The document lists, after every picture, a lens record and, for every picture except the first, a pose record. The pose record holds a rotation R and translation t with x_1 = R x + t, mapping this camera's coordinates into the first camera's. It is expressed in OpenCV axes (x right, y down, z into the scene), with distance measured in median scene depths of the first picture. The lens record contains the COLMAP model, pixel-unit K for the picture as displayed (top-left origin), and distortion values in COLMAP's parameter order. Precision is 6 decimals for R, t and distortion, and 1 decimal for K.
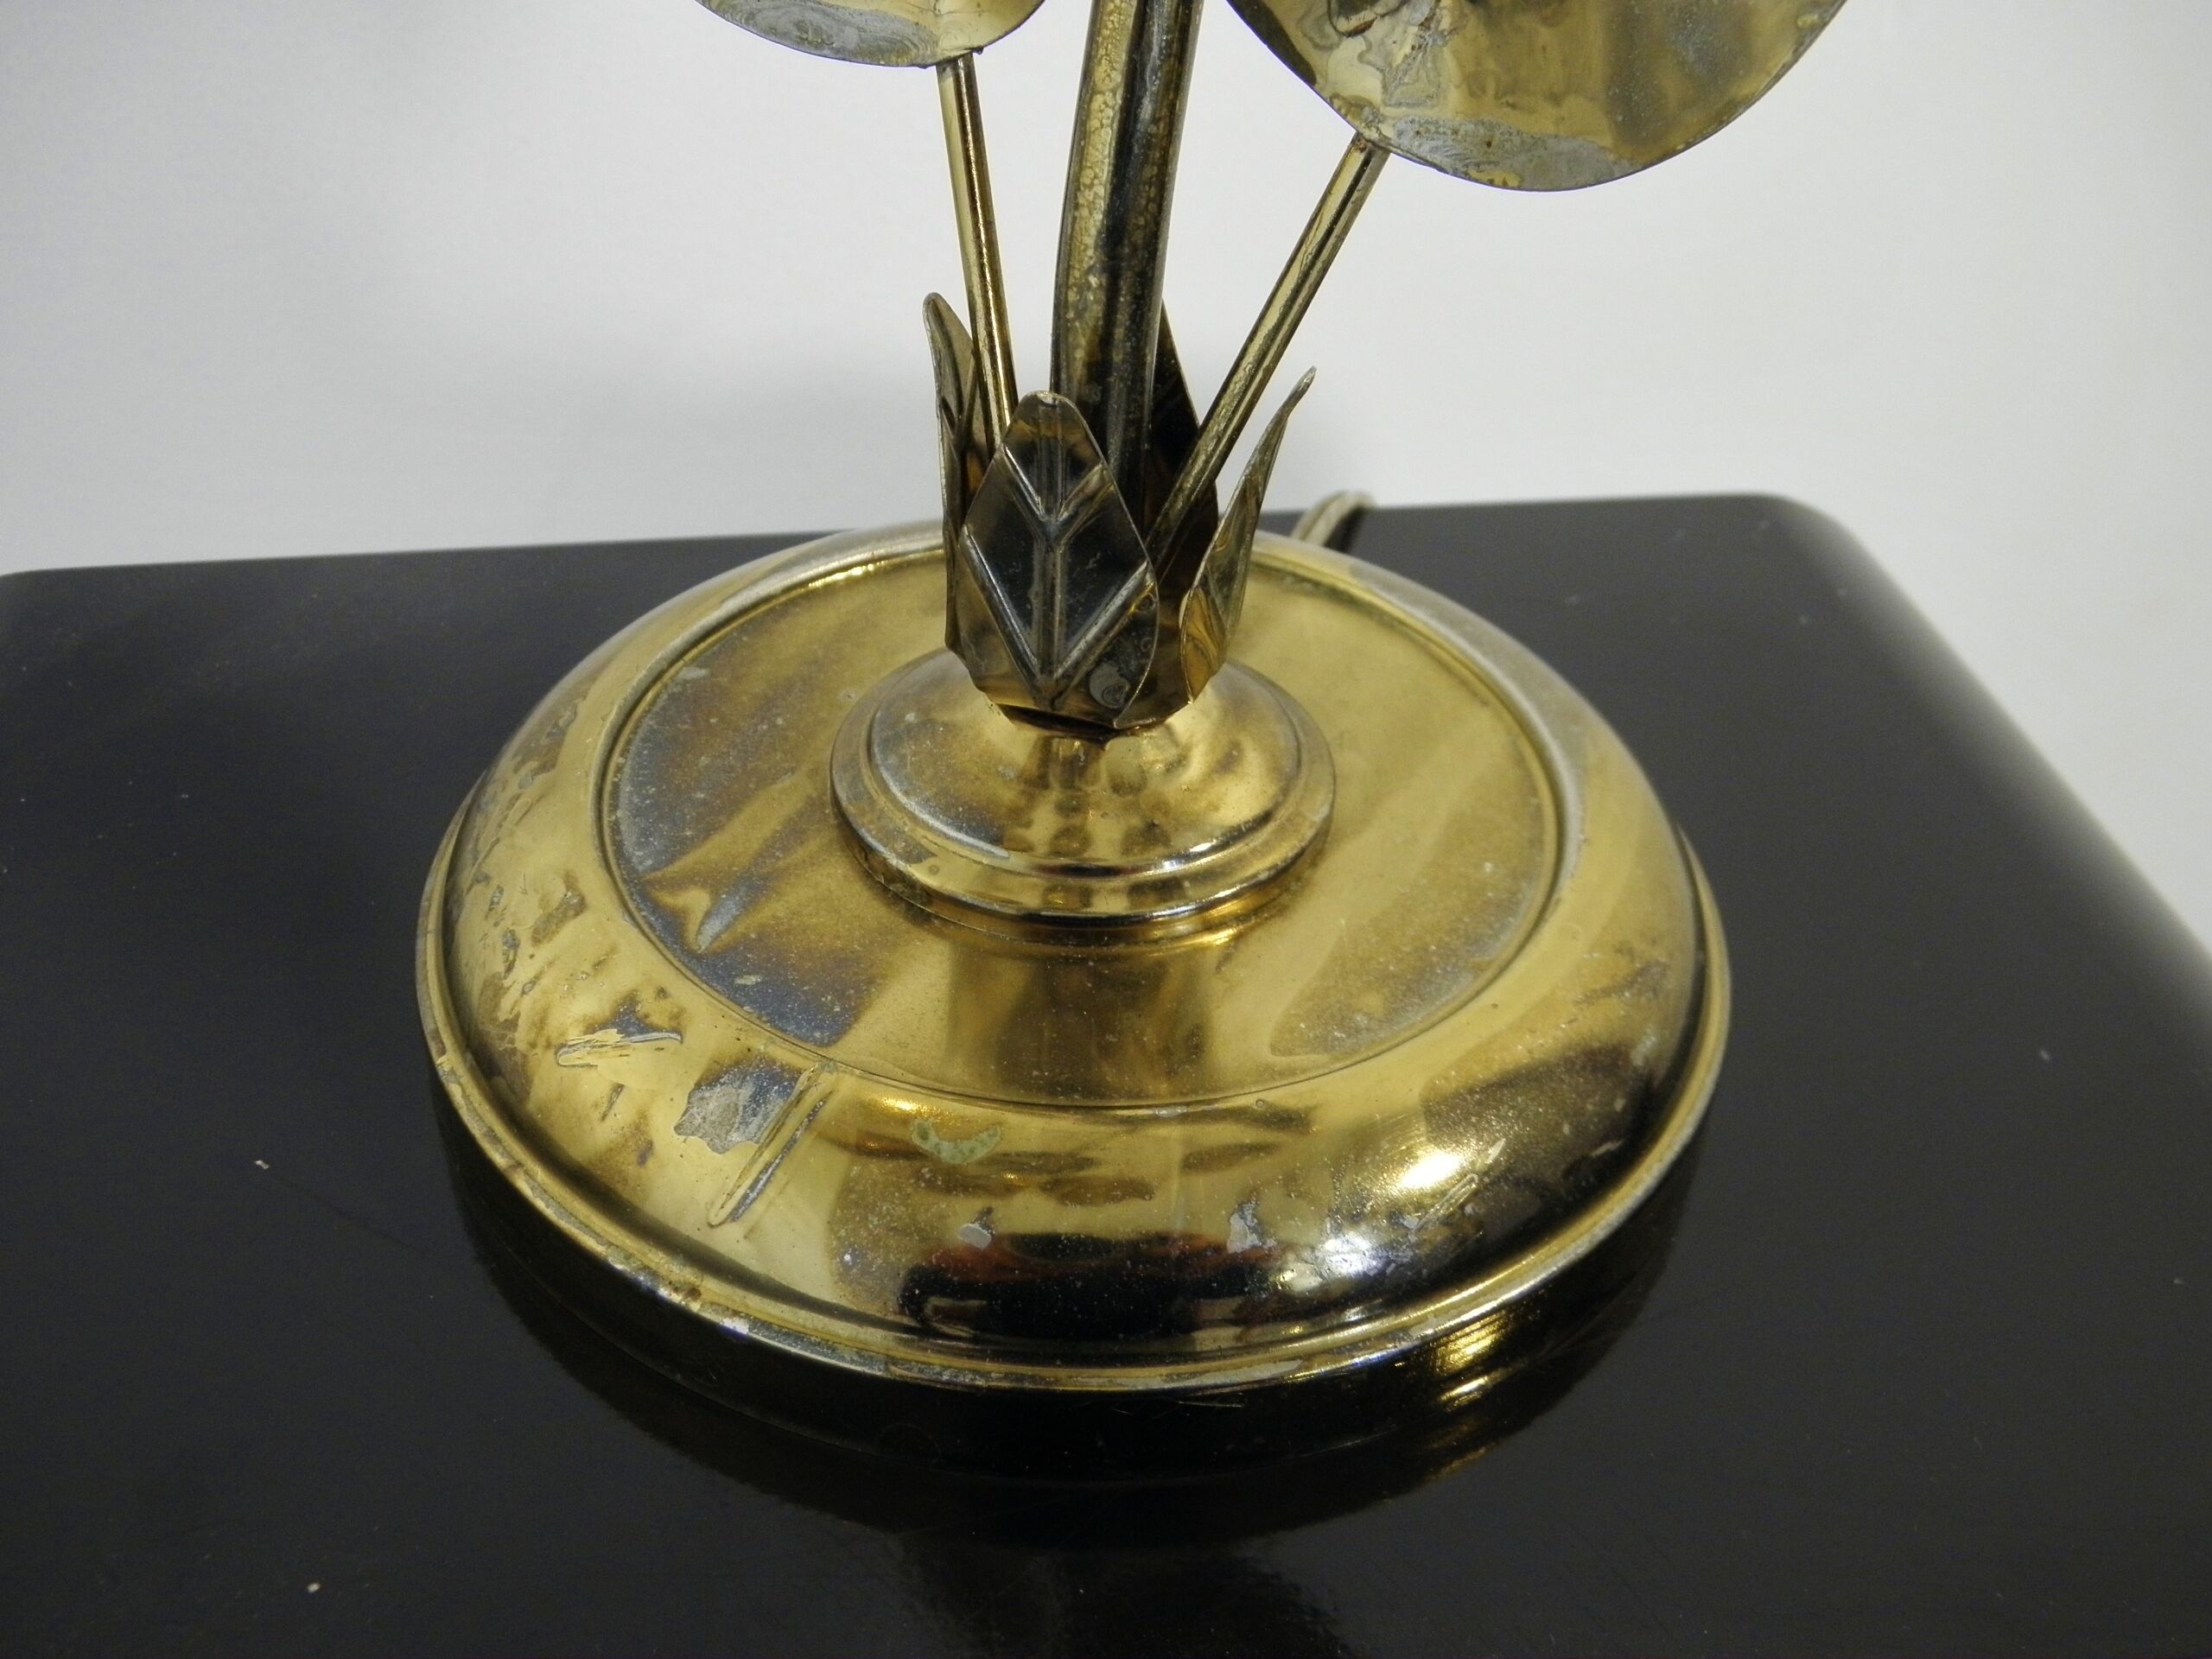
lens RADIAL K [[2304.2, 0, 1106.0], [0, 2304.2, 829.5], [0, 0, 1]] dist [-0.102595, 0.009844]
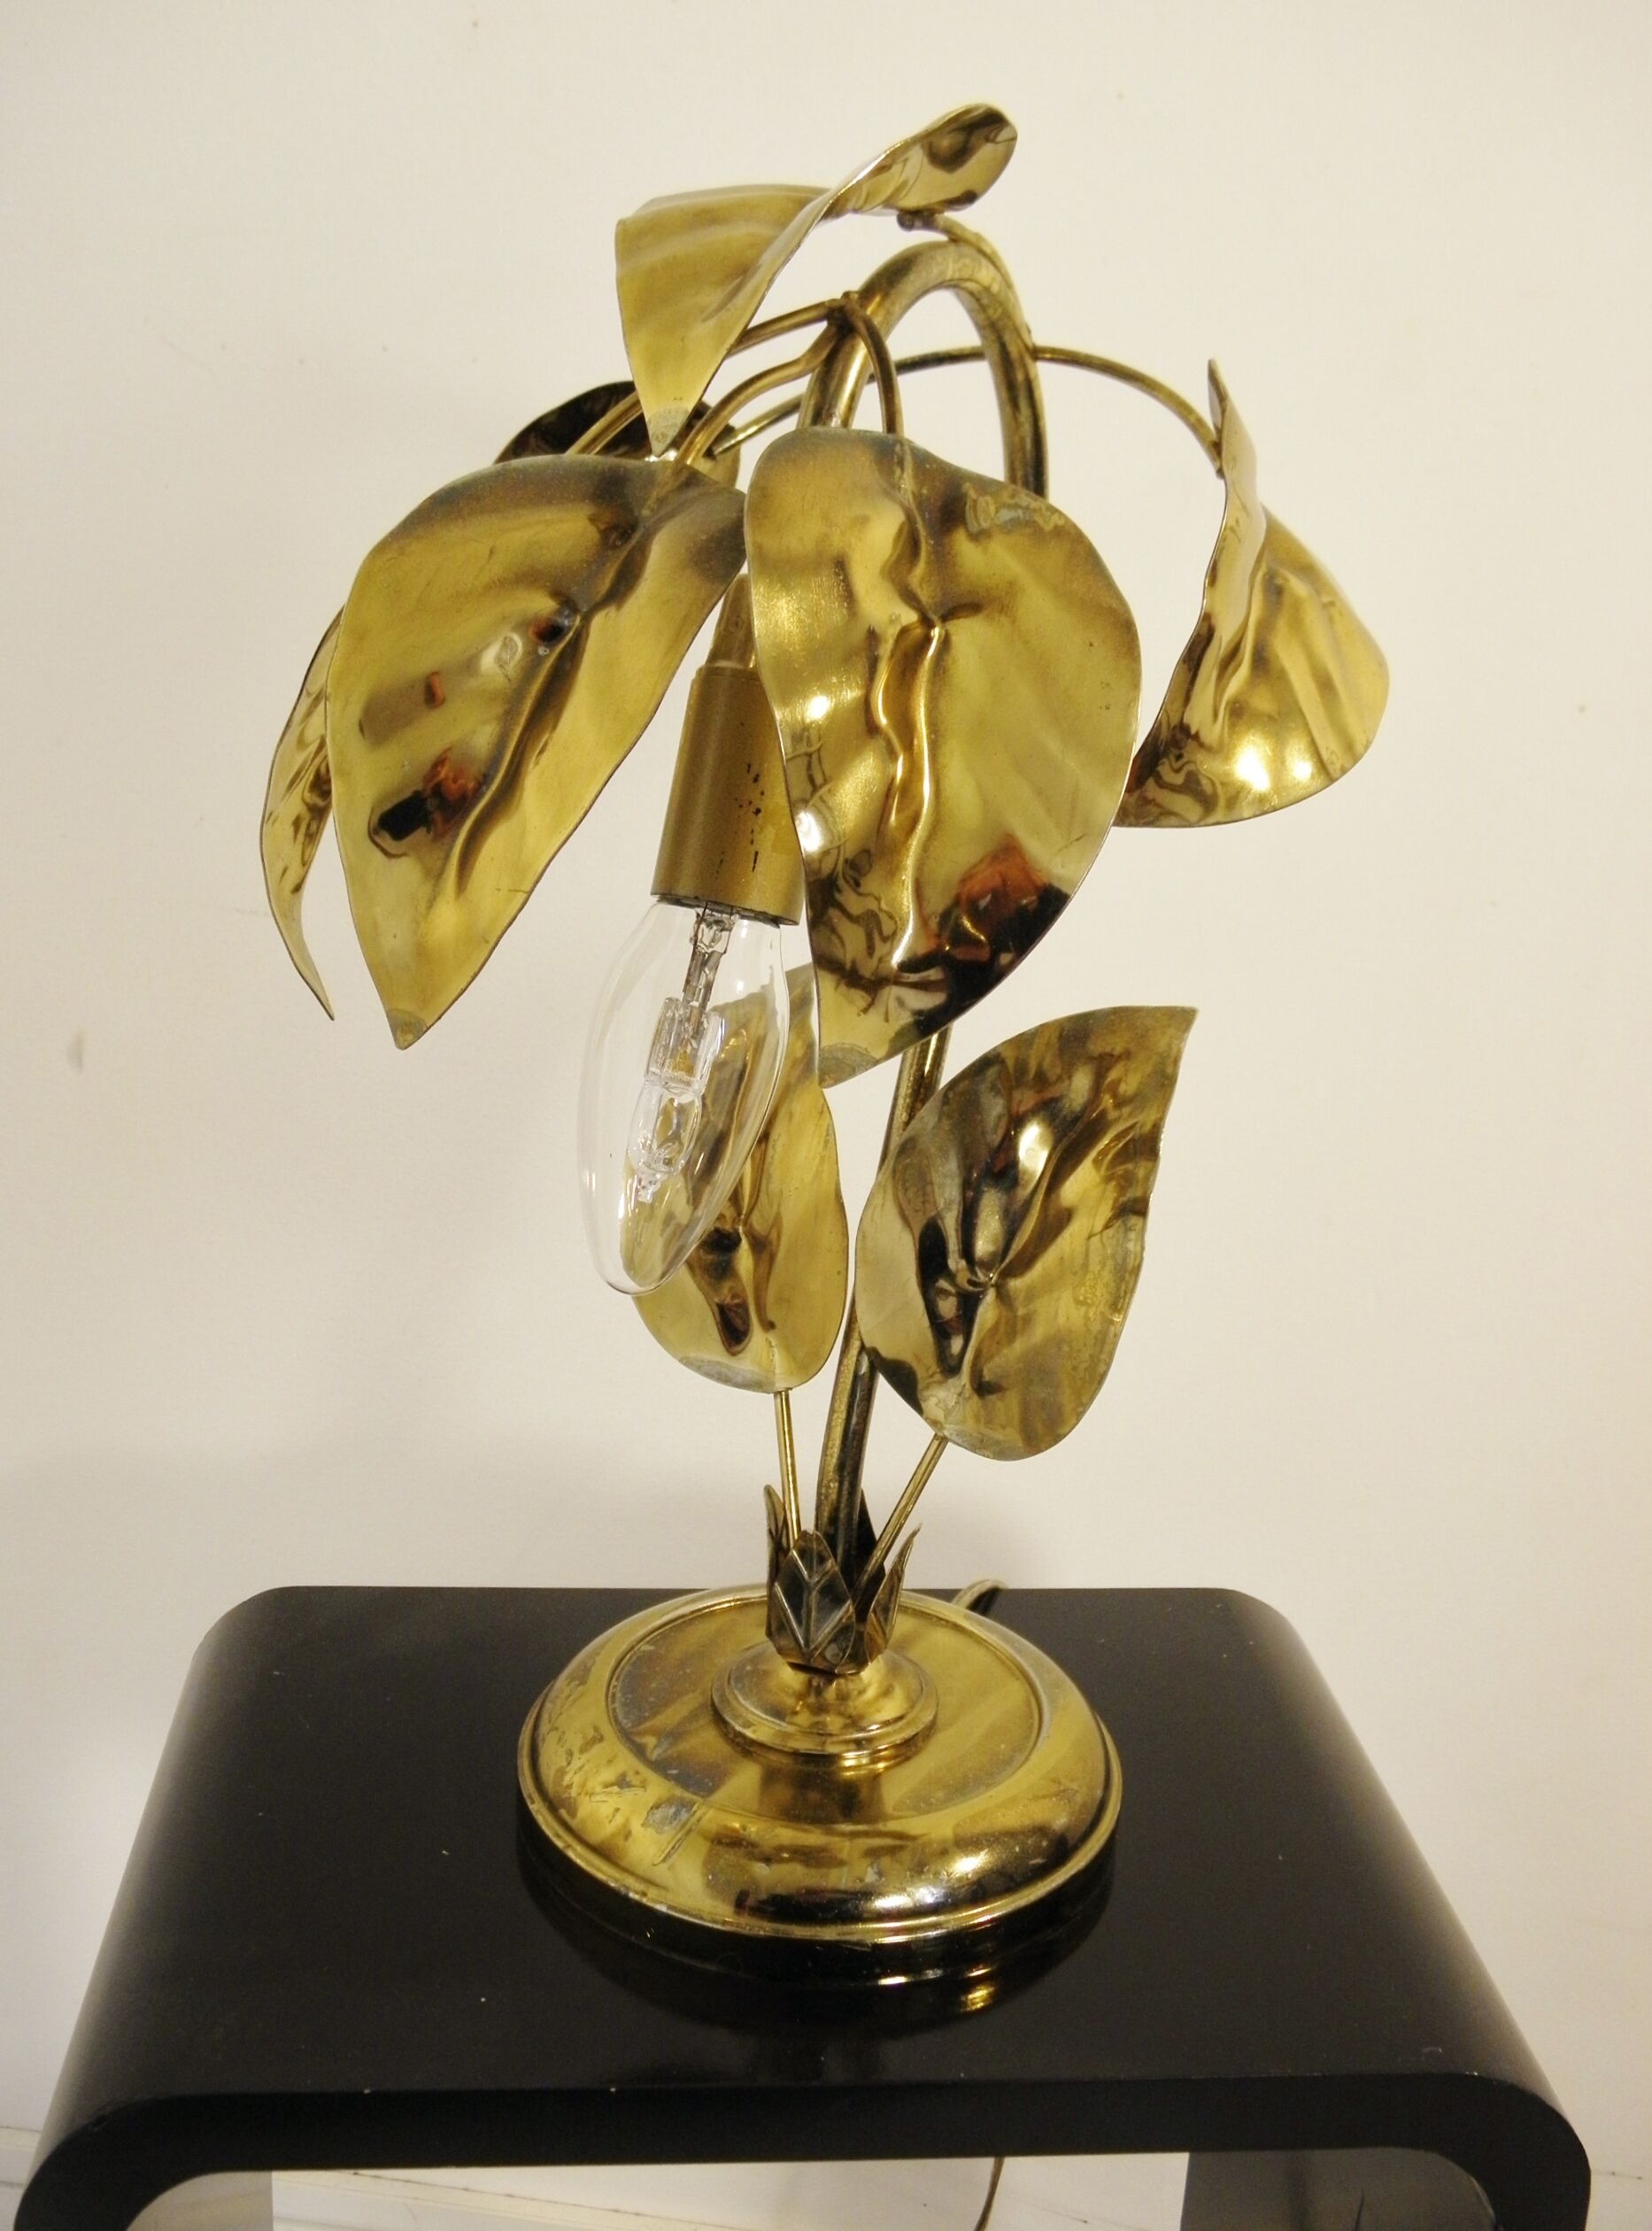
lens RADIAL K [[2386.0, 0, 820.7], [0, 2386.0, 1150.0], [0, 0, 1]] dist [-0.091942, 0.013686]
pose [[0.997552, 0.032244, -0.062052, 0.122973], [-0.050486, 0.946067, -0.320014, 0.230120], [0.048387, 0.322363, 0.945379, -1.468969]]
